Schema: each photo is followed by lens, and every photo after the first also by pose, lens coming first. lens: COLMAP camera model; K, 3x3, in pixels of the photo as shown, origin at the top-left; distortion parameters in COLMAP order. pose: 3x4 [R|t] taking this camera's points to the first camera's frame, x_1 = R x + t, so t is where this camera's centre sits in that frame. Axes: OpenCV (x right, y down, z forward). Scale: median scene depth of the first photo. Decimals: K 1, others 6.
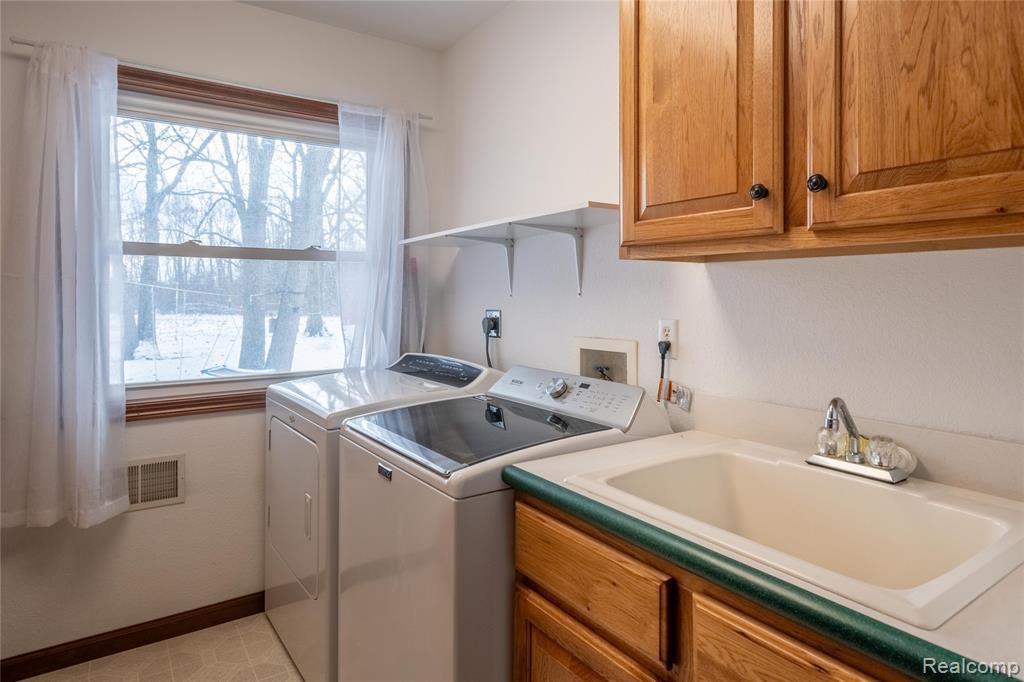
lens RADIAL K [[585.3, 0, 536.4], [0, 585.3, 296.4], [0, 0, 1]] dist [0.013032, -0.005739]
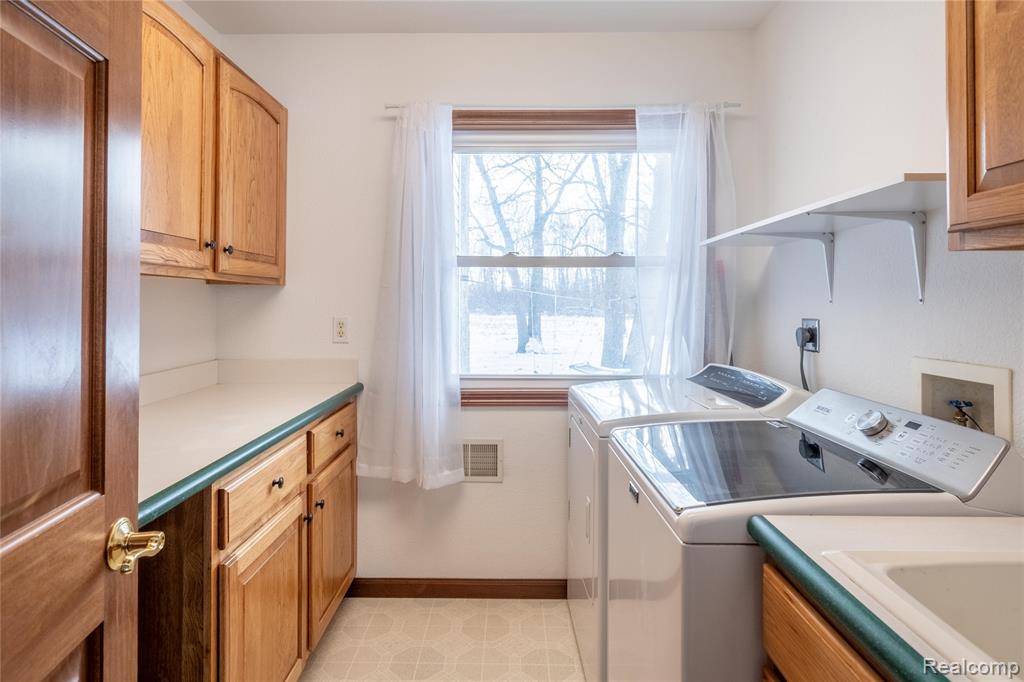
lens RADIAL K [[585.3, 0, 519.2], [0, 585.3, 296.8], [0, 0, 1]] dist [0.013032, -0.005739]
pose [[0.814138, -0.002693, -0.580666, 0.091544], [-0.001461, 0.999977, -0.006685, -0.002425], [0.580670, 0.006291, 0.814115, 0.093592]]
